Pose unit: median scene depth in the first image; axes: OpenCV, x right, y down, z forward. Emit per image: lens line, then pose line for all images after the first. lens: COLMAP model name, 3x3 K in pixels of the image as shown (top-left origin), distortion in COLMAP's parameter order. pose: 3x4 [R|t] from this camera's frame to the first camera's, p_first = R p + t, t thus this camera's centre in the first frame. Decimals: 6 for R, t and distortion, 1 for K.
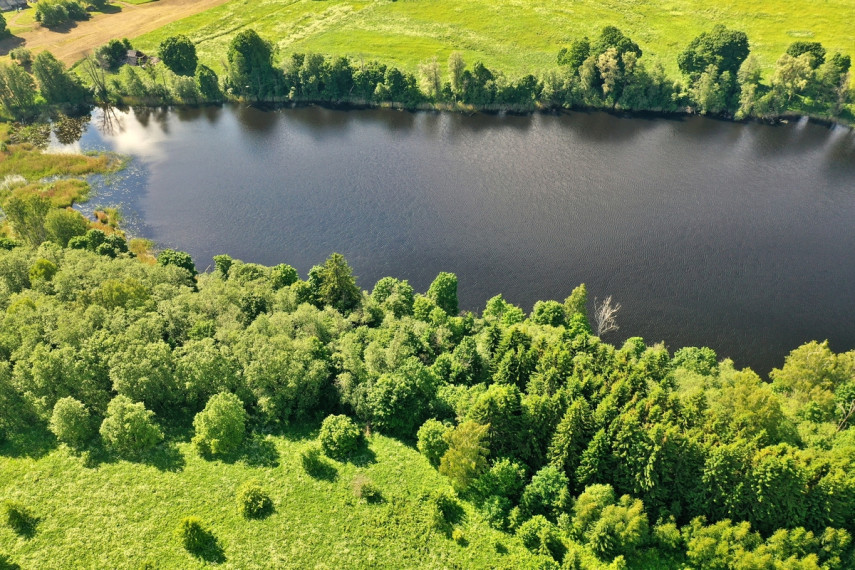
lens RADIAL K [[684.5, 0, 427.5], [0, 684.5, 285.0], [0, 0, 1]] dist [0.015635, 0.003541]
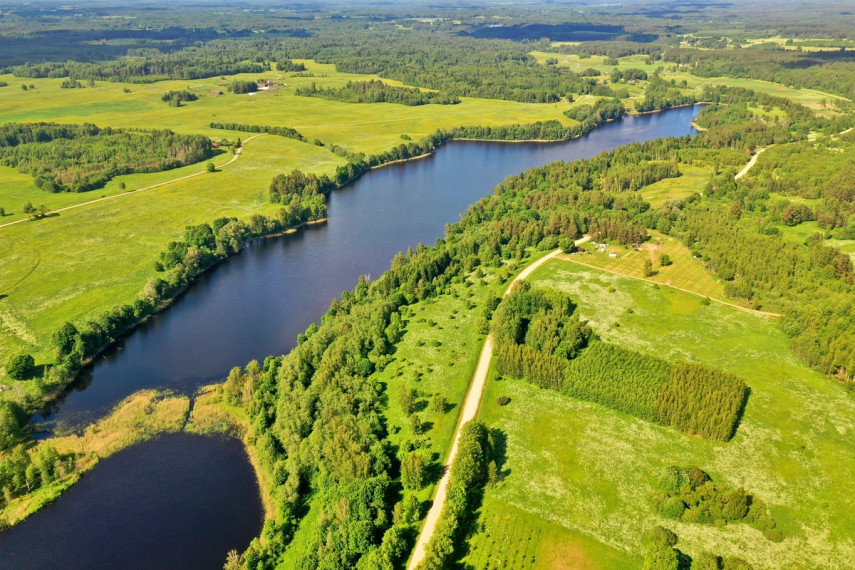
lens RADIAL K [[695.7, 0, 427.5], [0, 695.7, 285.0], [0, 0, 1]] dist [0.016537, 0.006939]
pose [[0.128372, -0.388022, 0.912666, -1.570378], [0.615008, 0.753100, 0.233678, -0.307483], [-0.778001, 0.531299, 0.335314, -0.190750]]
